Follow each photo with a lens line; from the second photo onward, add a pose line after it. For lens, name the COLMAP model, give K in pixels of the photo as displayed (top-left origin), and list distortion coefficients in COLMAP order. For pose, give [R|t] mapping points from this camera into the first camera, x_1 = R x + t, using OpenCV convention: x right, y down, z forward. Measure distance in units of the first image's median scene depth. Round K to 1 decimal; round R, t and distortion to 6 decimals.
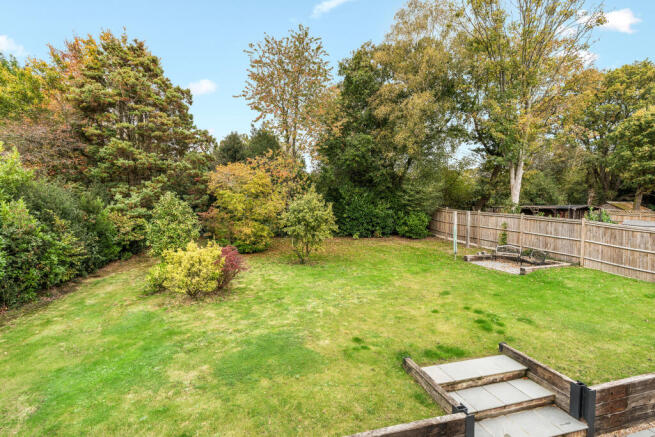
lens RADIAL K [[304.9, 0, 327.5], [0, 304.9, 218.5], [0, 0, 1]] dist [-0.026367, 0.000036]
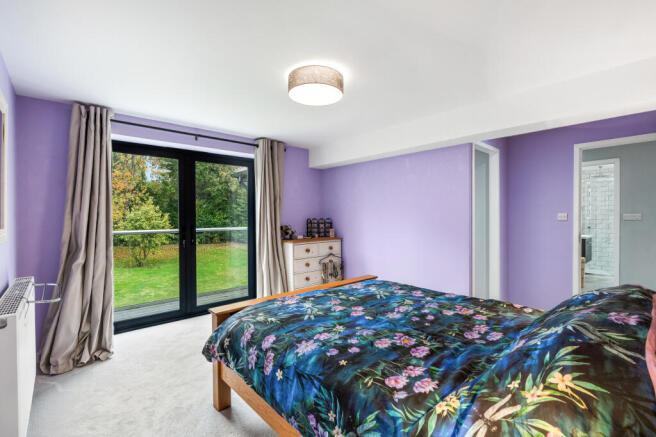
lens RADIAL K [[305.4, 0, 328.0], [0, 305.4, 218.5], [0, 0, 1]] dist [-0.026367, 0.000036]
pose [[0.897247, -0.000651, 0.441528, 0.045875], [0.014783, 0.999483, -0.028568, 0.010117], [-0.441281, 0.032159, 0.896793, -0.301375]]
